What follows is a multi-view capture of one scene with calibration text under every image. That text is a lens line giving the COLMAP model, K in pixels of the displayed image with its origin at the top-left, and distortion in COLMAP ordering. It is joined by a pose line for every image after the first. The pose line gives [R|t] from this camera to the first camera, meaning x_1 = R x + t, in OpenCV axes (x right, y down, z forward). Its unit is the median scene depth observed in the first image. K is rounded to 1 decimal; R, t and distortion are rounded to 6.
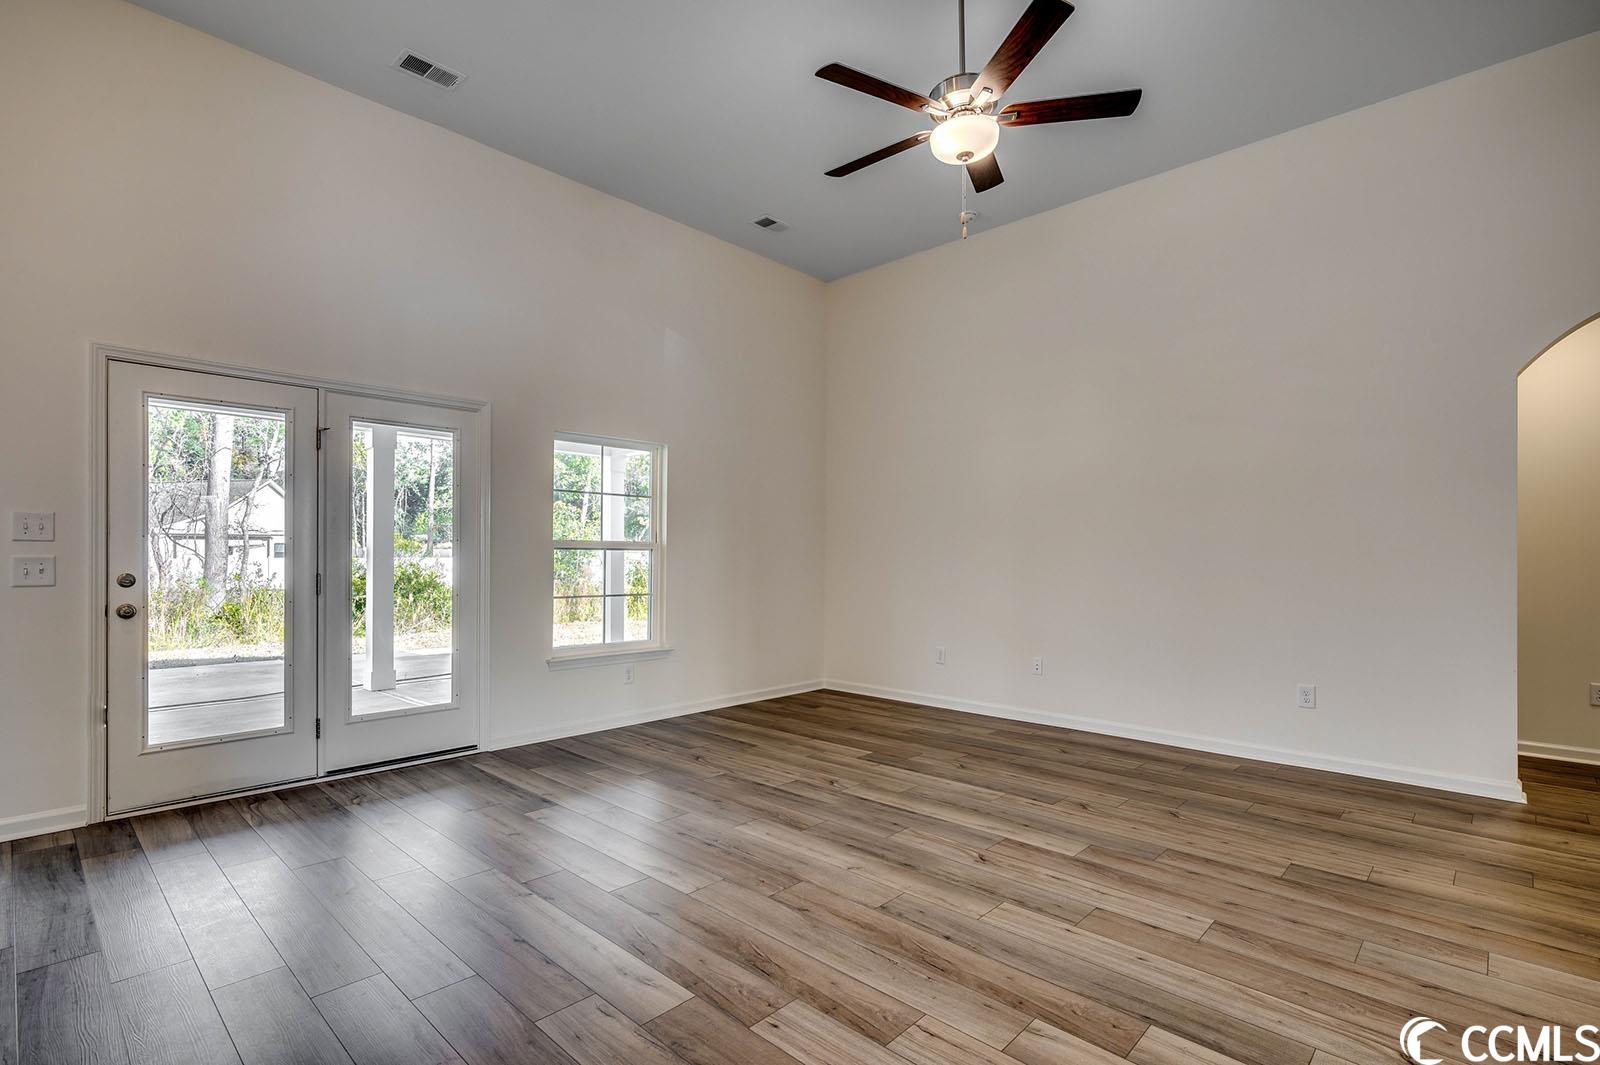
lens RADIAL K [[757.7, 0, 804.2], [0, 757.7, 560.0], [0, 0, 1]] dist [0.001586, 0.000203]
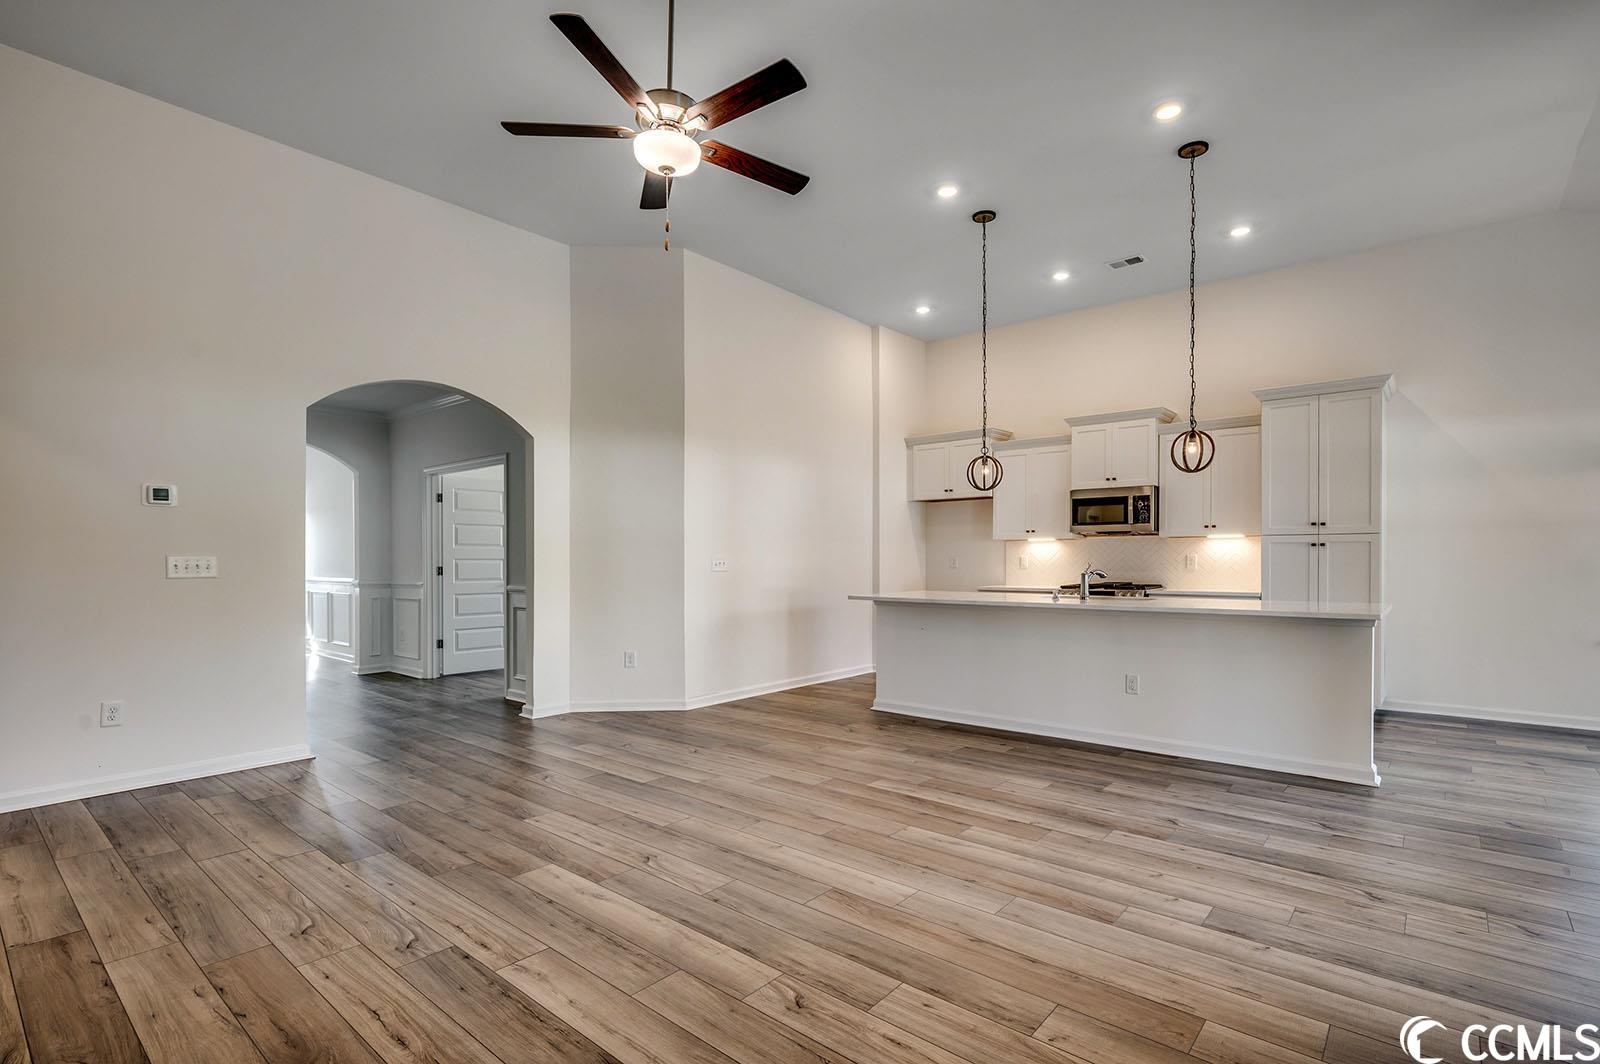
lens RADIAL K [[757.7, 0, 804.2], [0, 757.7, 559.5], [0, 0, 1]] dist [0.001586, 0.000203]
pose [[-0.998684, -0.001142, -0.051265, 0.071223], [-0.001378, 0.999989, 0.004578, -0.008572], [0.051259, 0.004642, -0.998675, 1.815758]]
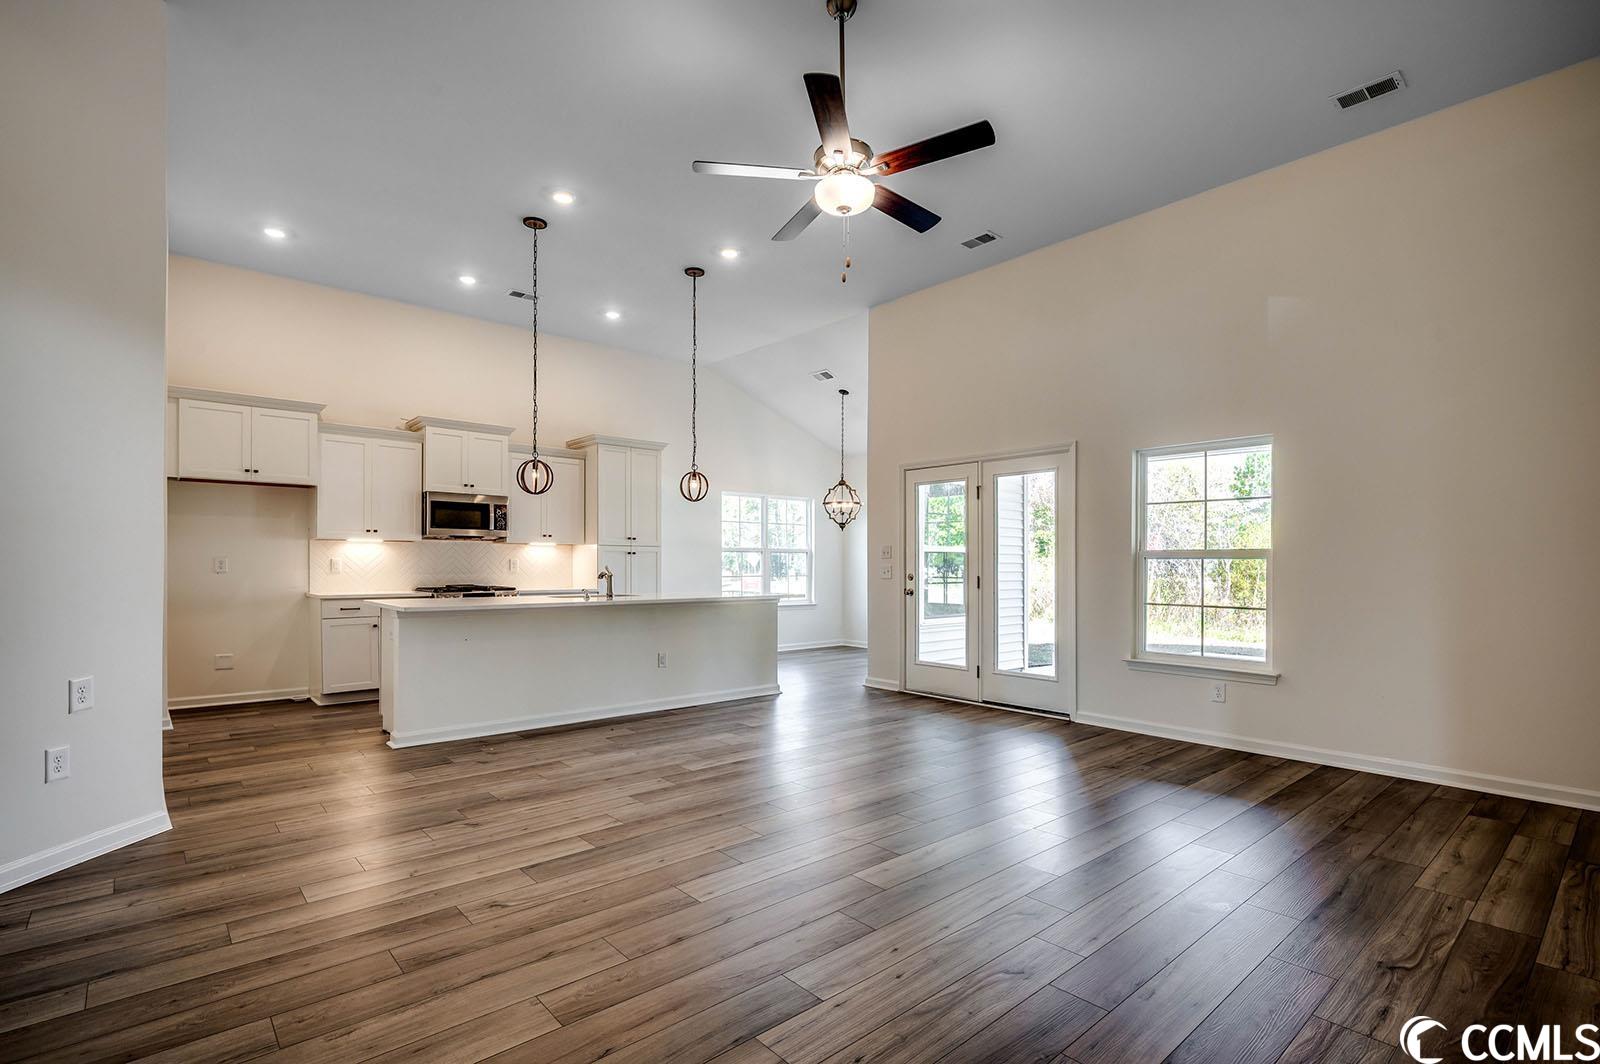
lens RADIAL K [[757.7, 0, 804.2], [0, 757.7, 559.5], [0, 0, 1]] dist [0.001586, 0.000203]
pose [[-0.093909, -0.009993, -0.995531, 1.197011], [-0.008735, 0.999919, -0.009213, 0.001591], [0.995542, 0.007831, -0.093989, 0.931944]]
